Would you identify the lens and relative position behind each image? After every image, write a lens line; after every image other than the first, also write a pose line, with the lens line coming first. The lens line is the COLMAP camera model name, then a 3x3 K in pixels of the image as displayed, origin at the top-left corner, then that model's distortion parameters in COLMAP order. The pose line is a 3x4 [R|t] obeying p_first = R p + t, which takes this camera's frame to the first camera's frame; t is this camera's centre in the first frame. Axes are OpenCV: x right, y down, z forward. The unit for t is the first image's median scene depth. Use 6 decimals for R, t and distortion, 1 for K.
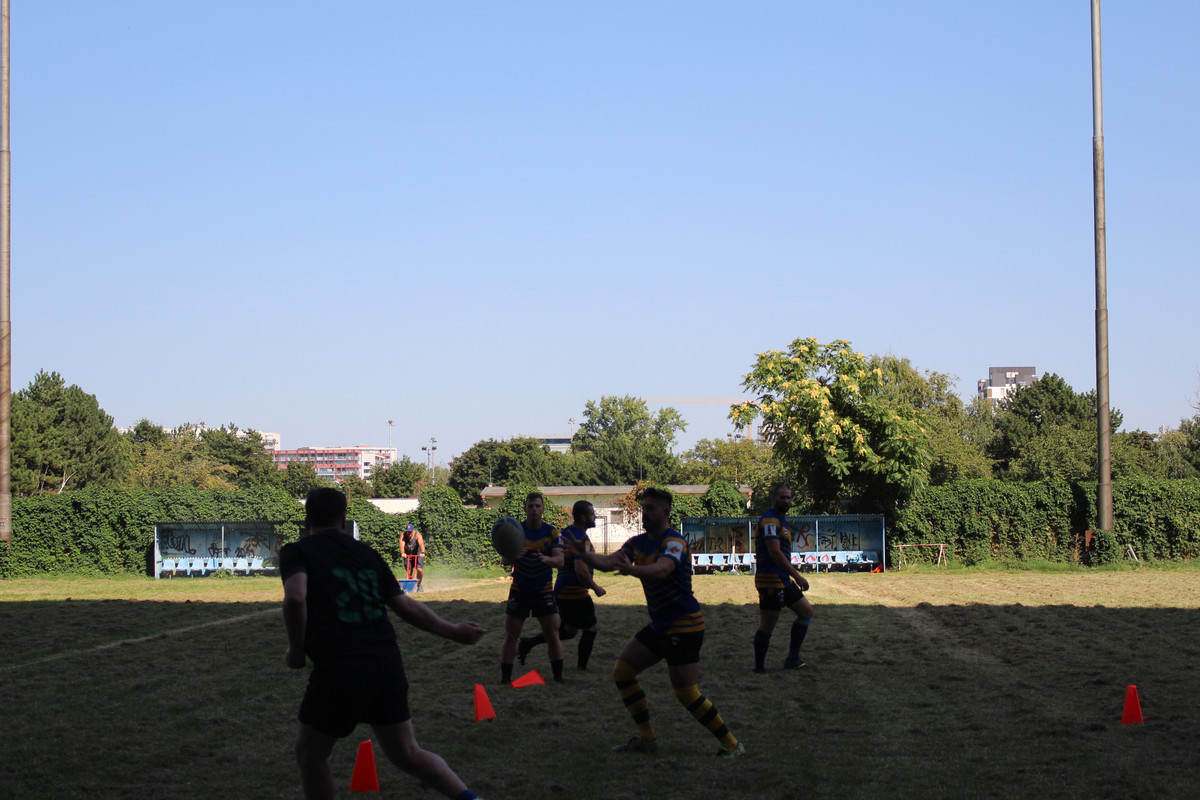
lens RADIAL K [[2150.5, 0, 593.4], [0, 2150.5, 404.2], [0, 0, 1]] dist [-0.023137, 0.104358]
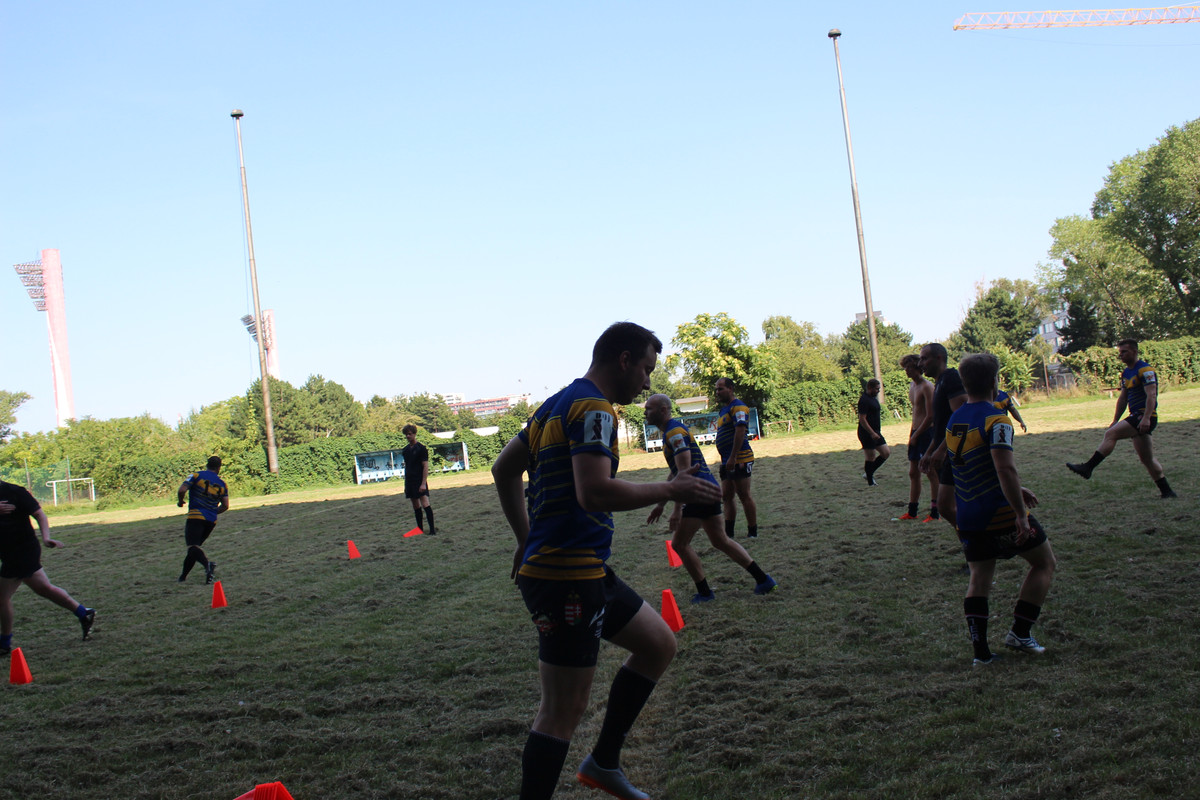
lens RADIAL K [[1212.1, 0, 598.0], [0, 1212.1, 397.5], [0, 0, 1]] dist [-0.125095, 0.128568]
pose [[0.993596, -0.105621, -0.040145, 0.045135], [0.106819, 0.993856, 0.028986, 0.000017], [0.036837, -0.033088, 0.998773, -0.005338]]
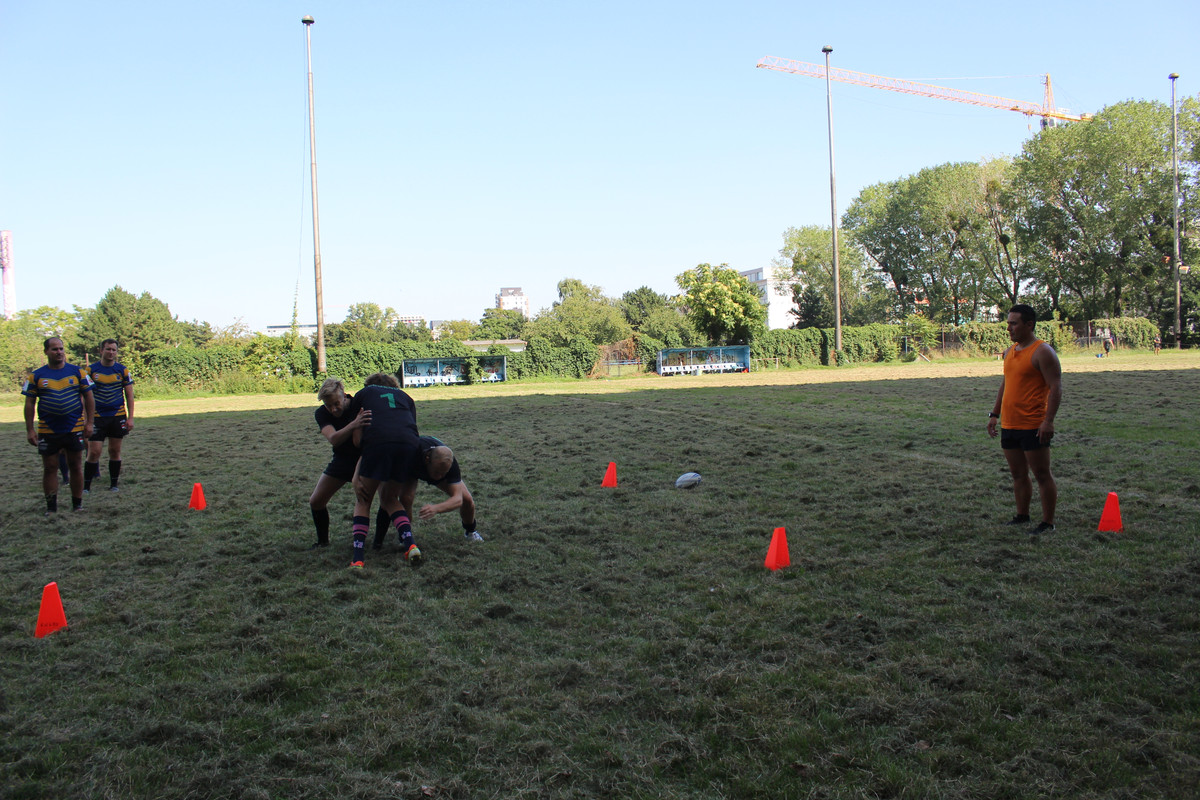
lens RADIAL K [[987.8, 0, 600.0], [0, 987.8, 400.0], [0, 0, 1]] dist [-0.145206, 0.121331]
pose [[0.947404, -0.042927, 0.317147, -0.314796], [0.012848, 0.995266, 0.096332, 0.008688], [-0.319781, -0.087191, 0.943471, 0.111582]]
